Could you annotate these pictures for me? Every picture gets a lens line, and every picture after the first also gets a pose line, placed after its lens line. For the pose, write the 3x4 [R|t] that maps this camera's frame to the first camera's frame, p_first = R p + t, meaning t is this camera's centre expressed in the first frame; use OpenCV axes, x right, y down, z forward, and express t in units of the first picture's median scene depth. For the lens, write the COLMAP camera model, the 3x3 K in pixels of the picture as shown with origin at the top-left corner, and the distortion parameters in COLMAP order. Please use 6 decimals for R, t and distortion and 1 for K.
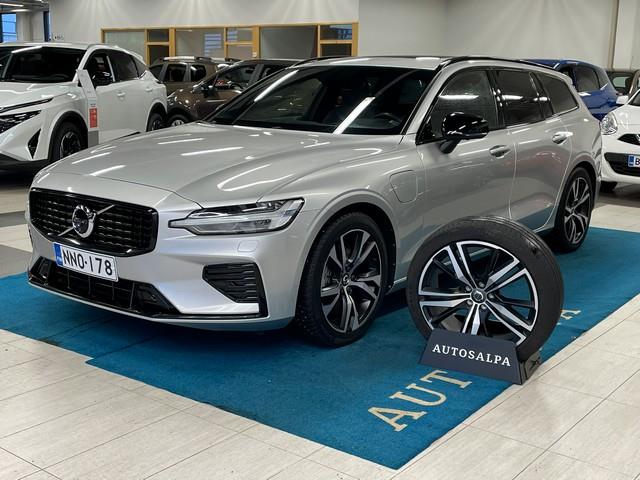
lens RADIAL K [[812.9, 0, 317.1], [0, 812.9, 227.5], [0, 0, 1]] dist [0.011378, -0.003607]
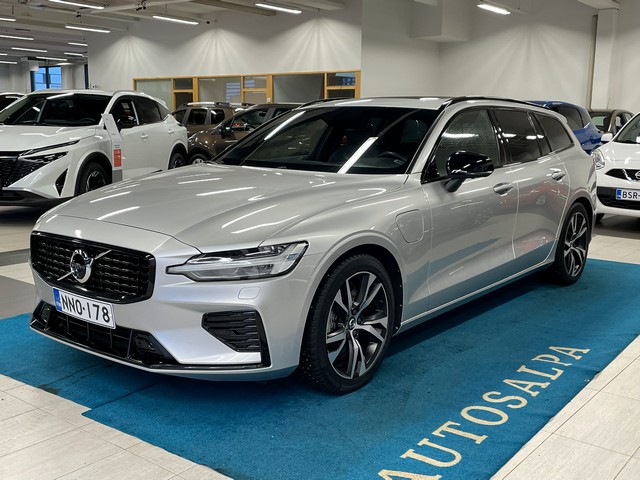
lens RADIAL K [[712.1, 0, 320.0], [0, 712.1, 211.6], [0, 0, 1]] dist [0.013517, -0.006942]
pose [[0.999937, -0.007928, -0.007937, 0.003551], [0.007484, 0.998484, -0.054540, -0.017611], [0.008357, 0.054477, 0.998480, 0.108481]]
